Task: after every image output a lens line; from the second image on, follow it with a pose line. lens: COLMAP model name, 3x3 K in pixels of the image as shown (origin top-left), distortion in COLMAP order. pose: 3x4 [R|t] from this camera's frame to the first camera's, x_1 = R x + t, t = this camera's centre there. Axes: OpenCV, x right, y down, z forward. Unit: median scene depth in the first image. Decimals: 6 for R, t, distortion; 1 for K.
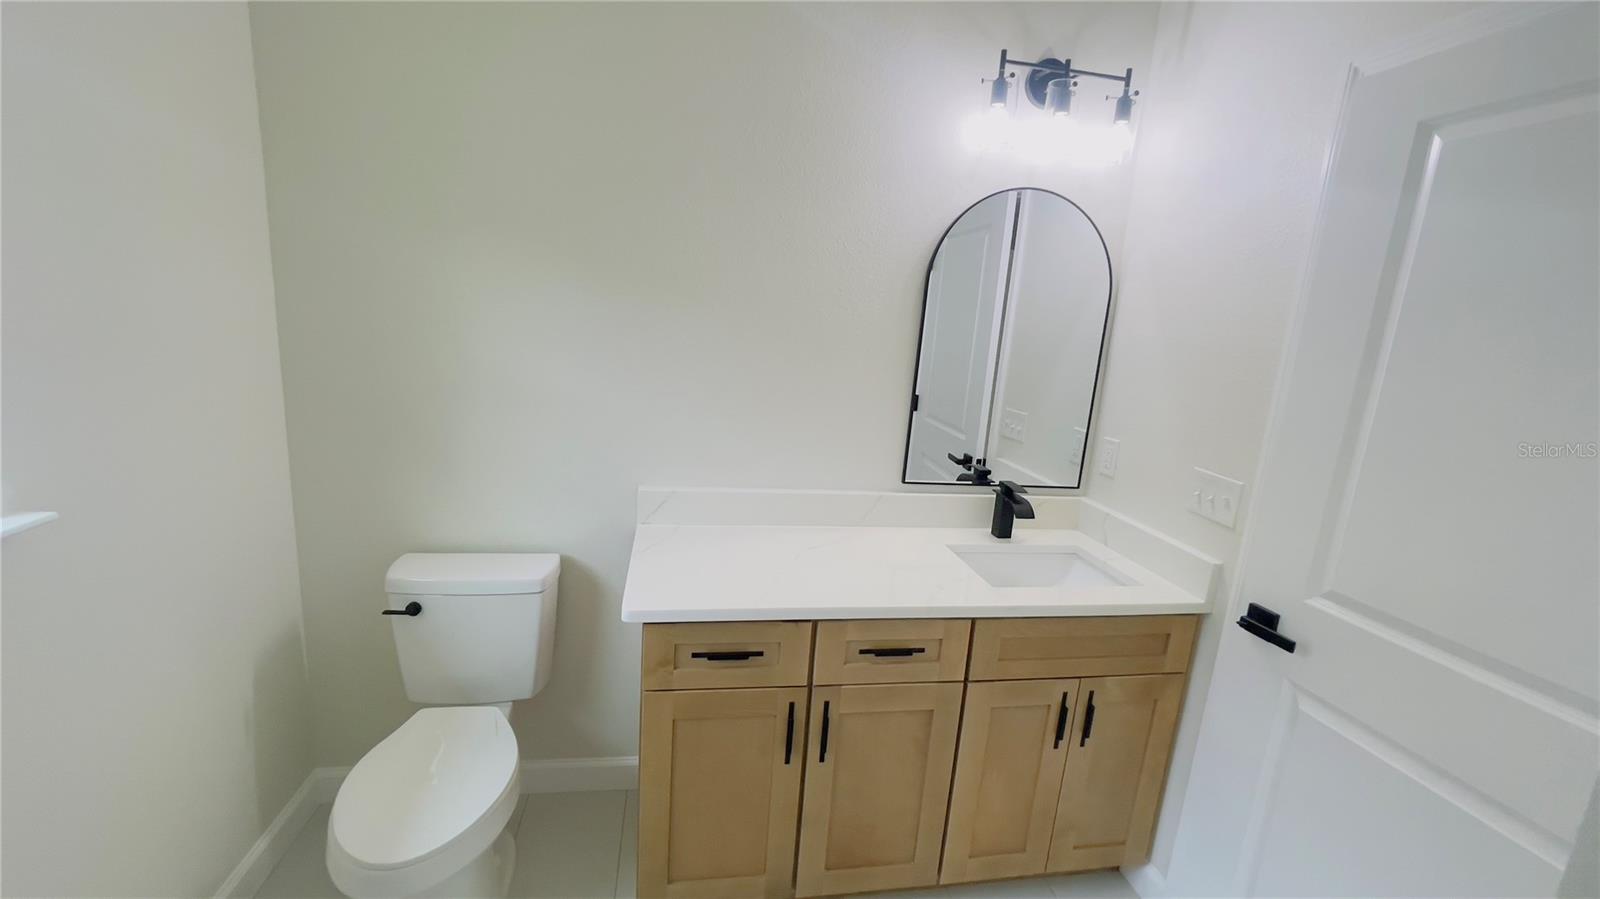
lens RADIAL K [[630.7, 0, 795.0], [0, 630.7, 459.7], [0, 0, 1]] dist [-0.000491, 0.000122]
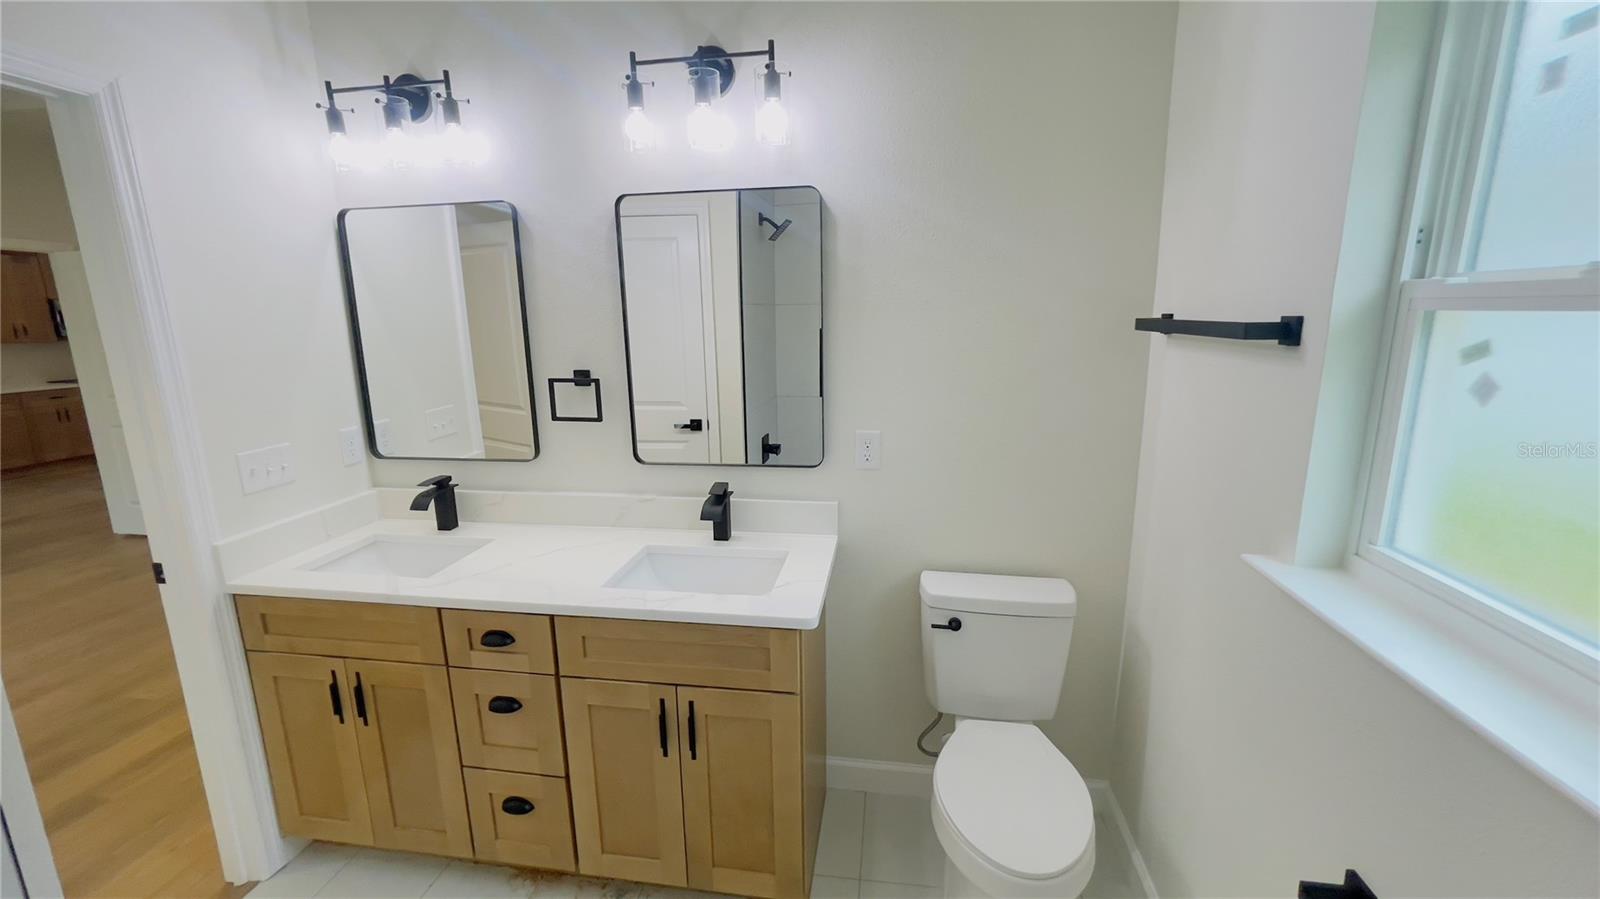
lens RADIAL K [[630.7, 0, 795.0], [0, 630.7, 459.7], [0, 0, 1]] dist [-0.000491, 0.000122]
pose [[0.945473, -0.010596, -0.325527, 0.882735], [0.004322, 0.999791, -0.019989, 0.022014], [0.325671, 0.017492, 0.945321, 0.140302]]
